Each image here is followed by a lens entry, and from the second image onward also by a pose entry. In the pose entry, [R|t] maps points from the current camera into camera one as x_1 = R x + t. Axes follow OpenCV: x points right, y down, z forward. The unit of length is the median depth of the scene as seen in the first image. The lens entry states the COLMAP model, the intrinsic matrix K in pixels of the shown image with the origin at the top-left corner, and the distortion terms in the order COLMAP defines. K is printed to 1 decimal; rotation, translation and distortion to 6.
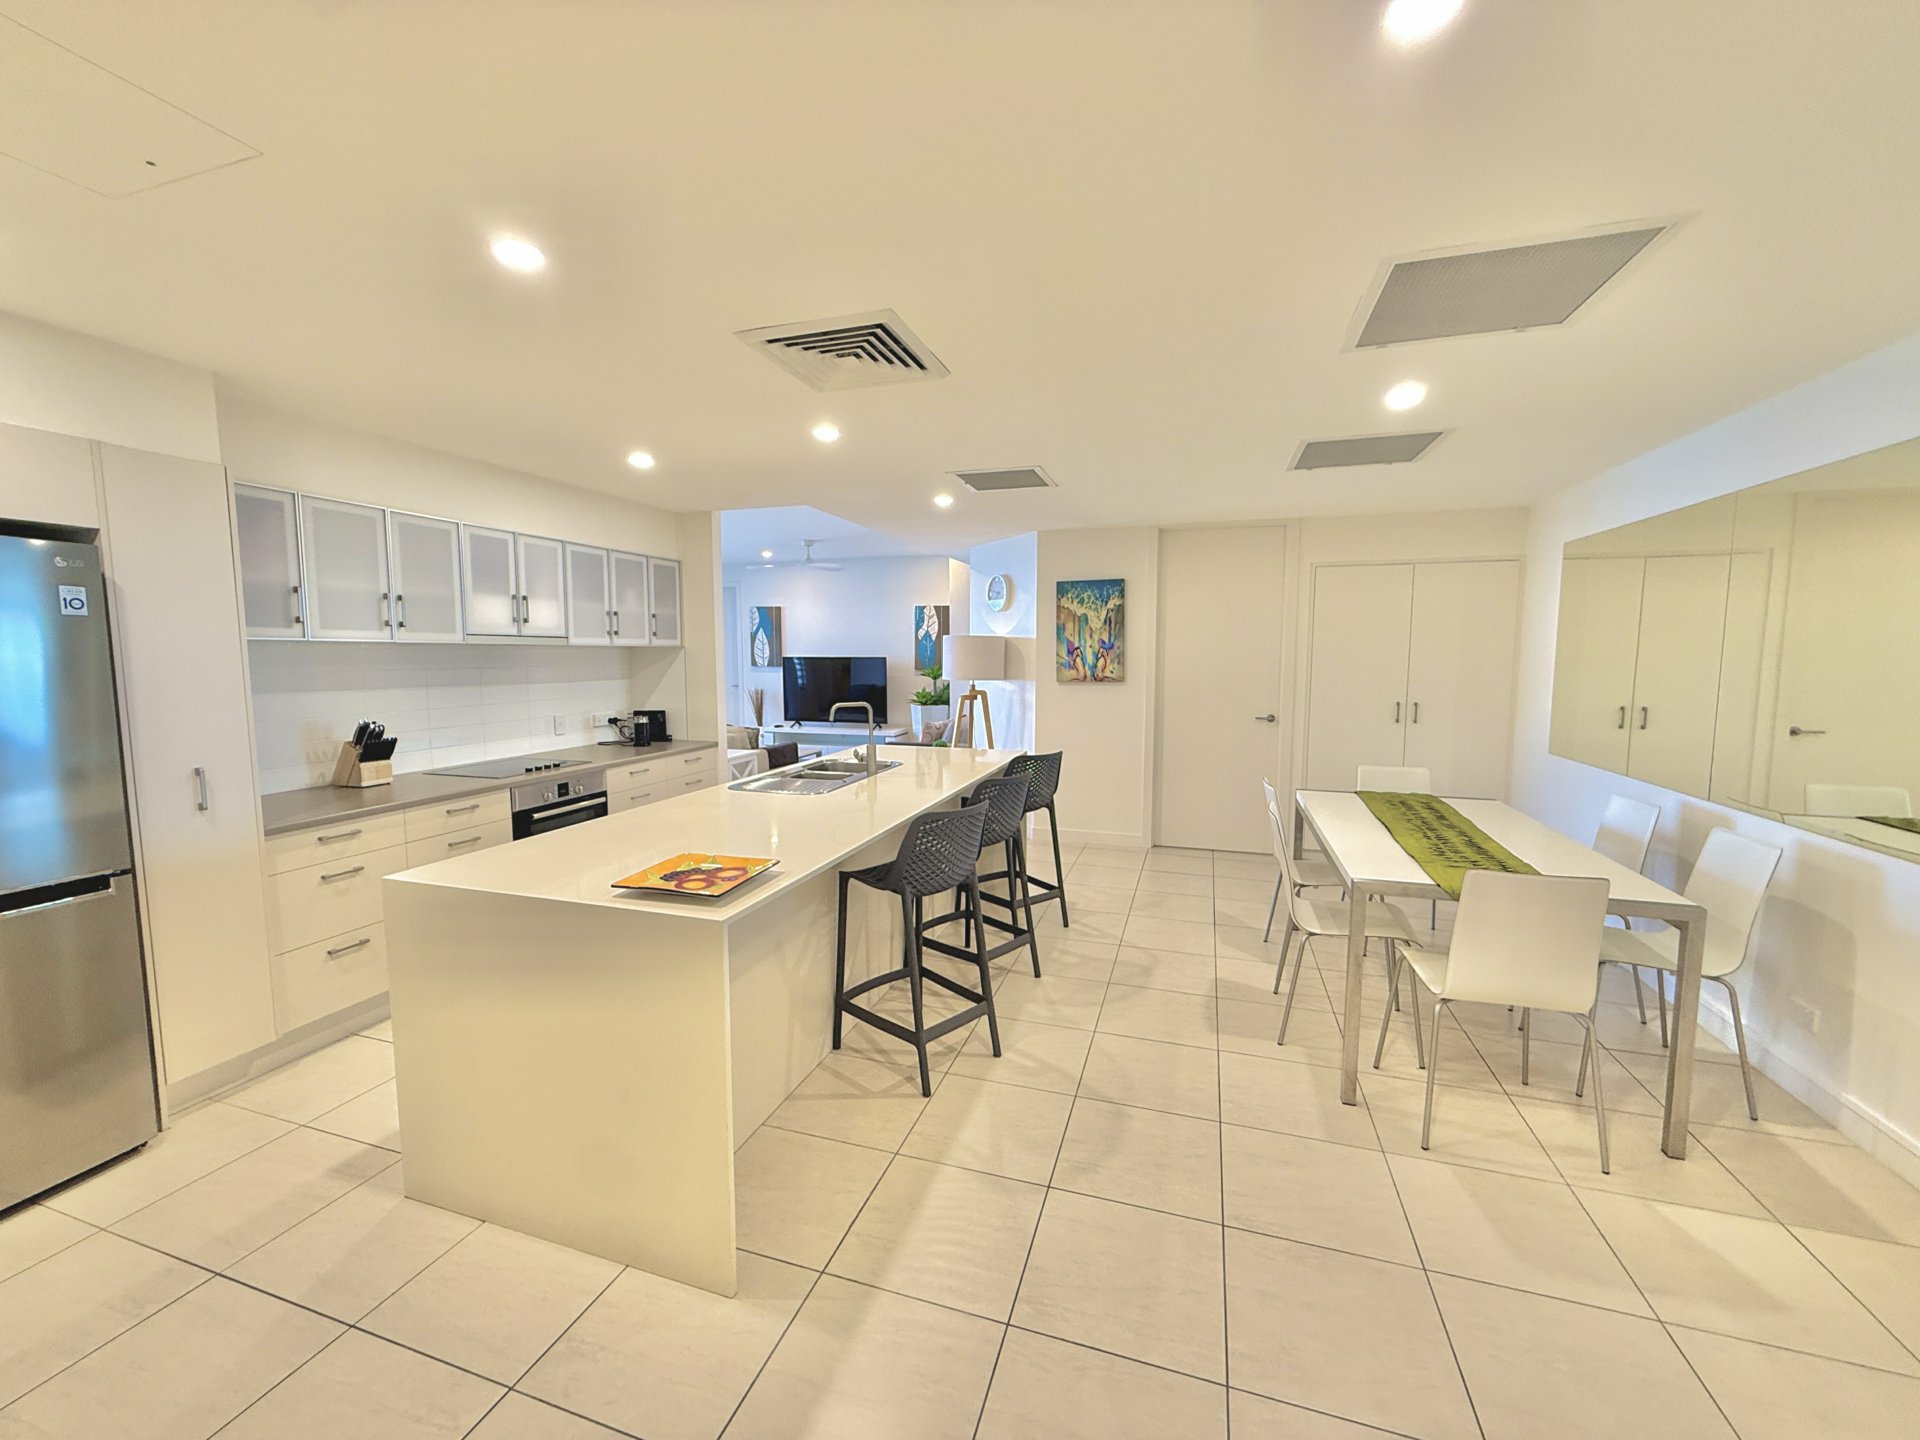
lens RADIAL K [[763.5, 0, 954.1], [0, 763.5, 720.1], [0, 0, 1]] dist [-0.001735, 0.000120]
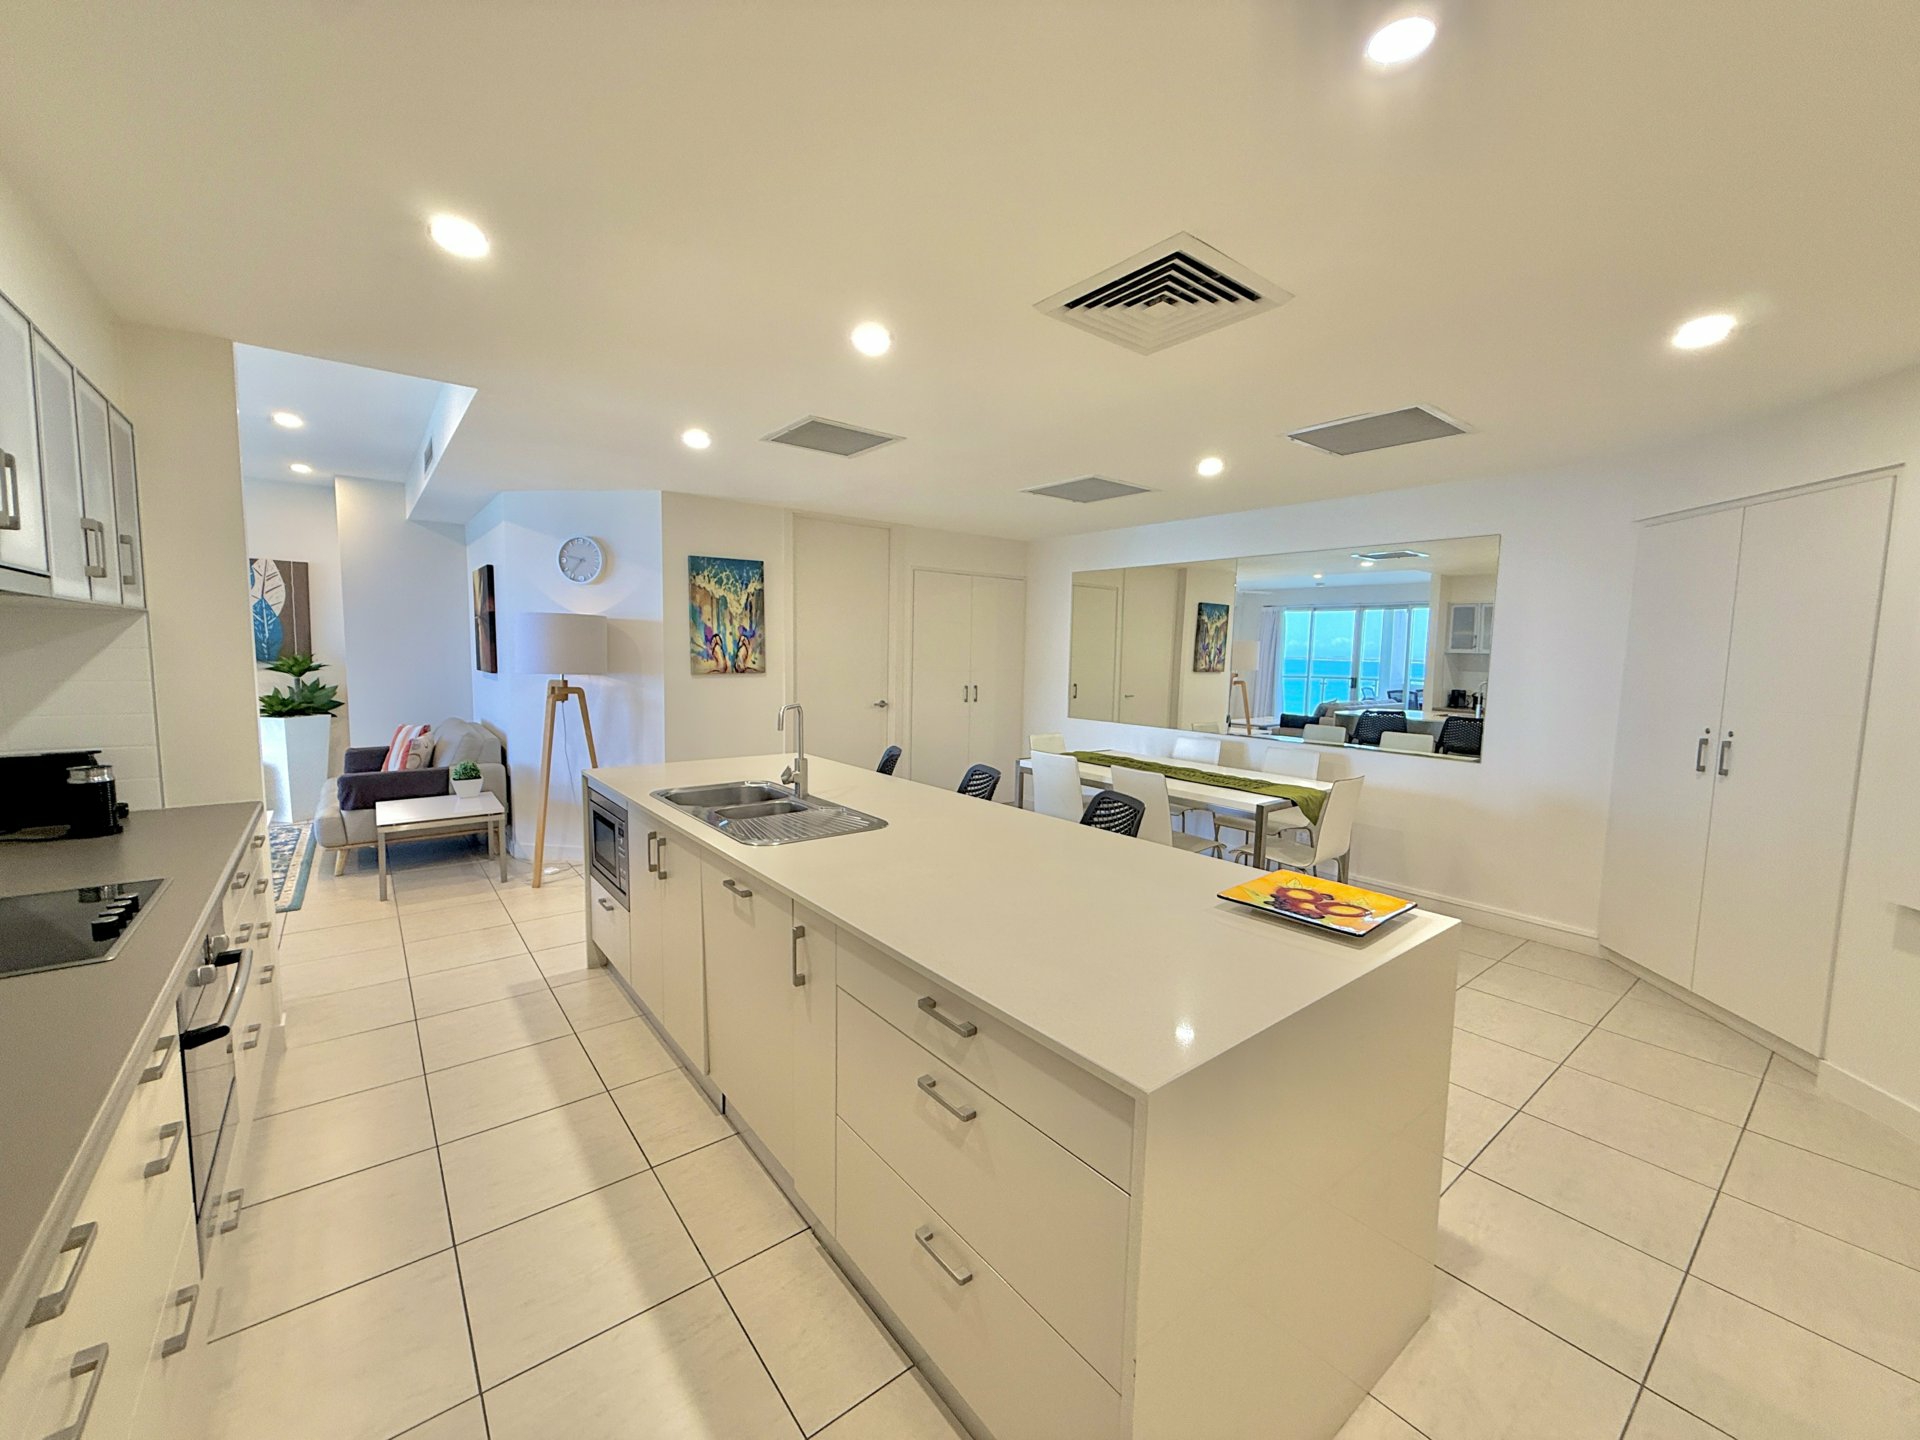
lens RADIAL K [[763.5, 0, 953.5], [0, 763.5, 722.0], [0, 0, 1]] dist [-0.001735, 0.000120]
pose [[0.554134, -0.067300, 0.829703, -0.422703], [0.055284, 0.997501, 0.043989, -0.018714], [-0.830590, 0.021493, 0.556470, 0.292566]]
